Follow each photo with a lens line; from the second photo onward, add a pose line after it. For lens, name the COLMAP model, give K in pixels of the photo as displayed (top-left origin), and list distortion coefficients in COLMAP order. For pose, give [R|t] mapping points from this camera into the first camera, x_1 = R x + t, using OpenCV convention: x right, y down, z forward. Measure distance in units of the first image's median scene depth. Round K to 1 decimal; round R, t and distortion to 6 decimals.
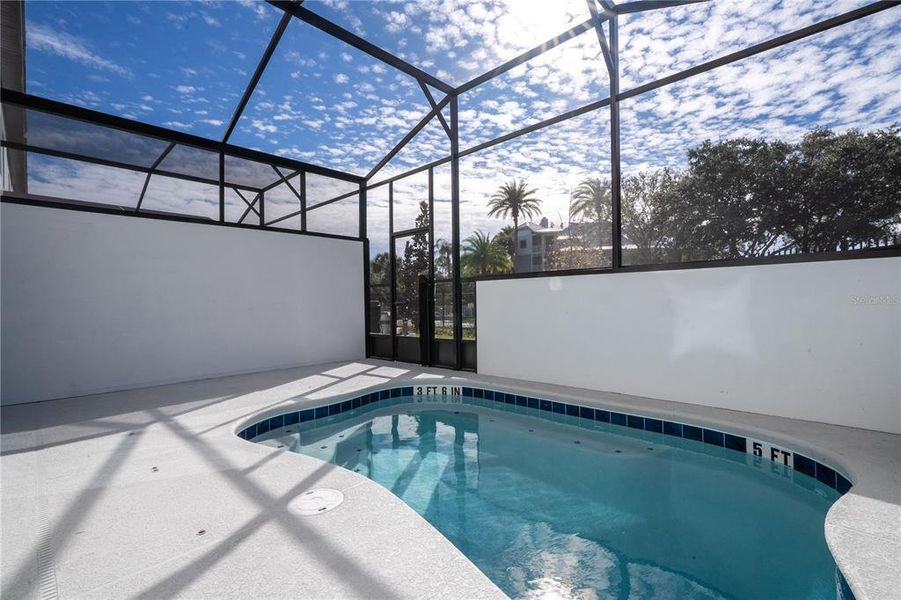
lens RADIAL K [[396.4, 0, 453.7], [0, 396.4, 341.9], [0, 0, 1]] dist [0.000189, 0.000231]
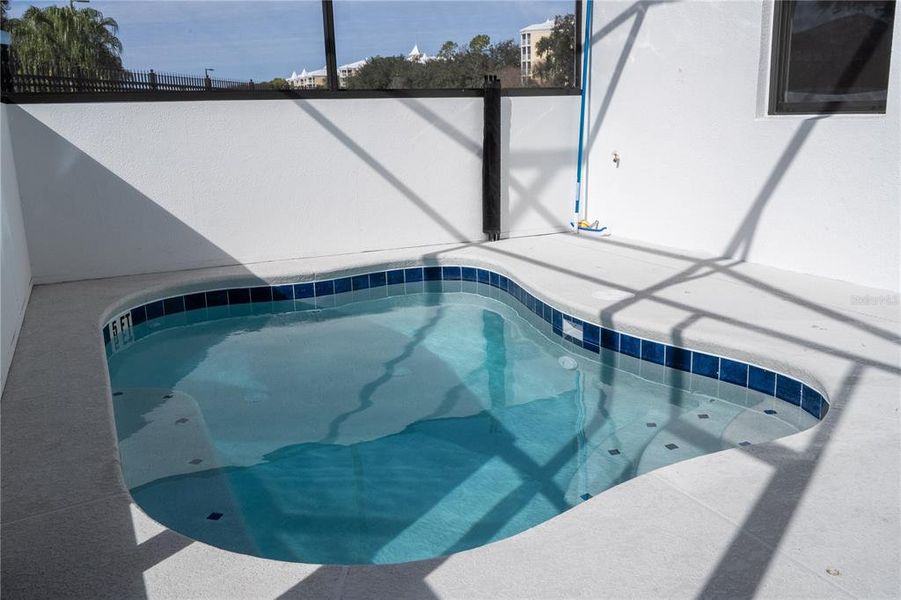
lens RADIAL K [[785.4, 0, 456.0], [0, 785.4, 298.9], [0, 0, 1]] dist [0.006998, 0.000922]
pose [[-0.926816, -0.046465, 0.372631, -0.516904], [0.076182, 0.948415, 0.307743, -0.243488], [-0.367708, 0.313608, -0.875466, 2.133801]]
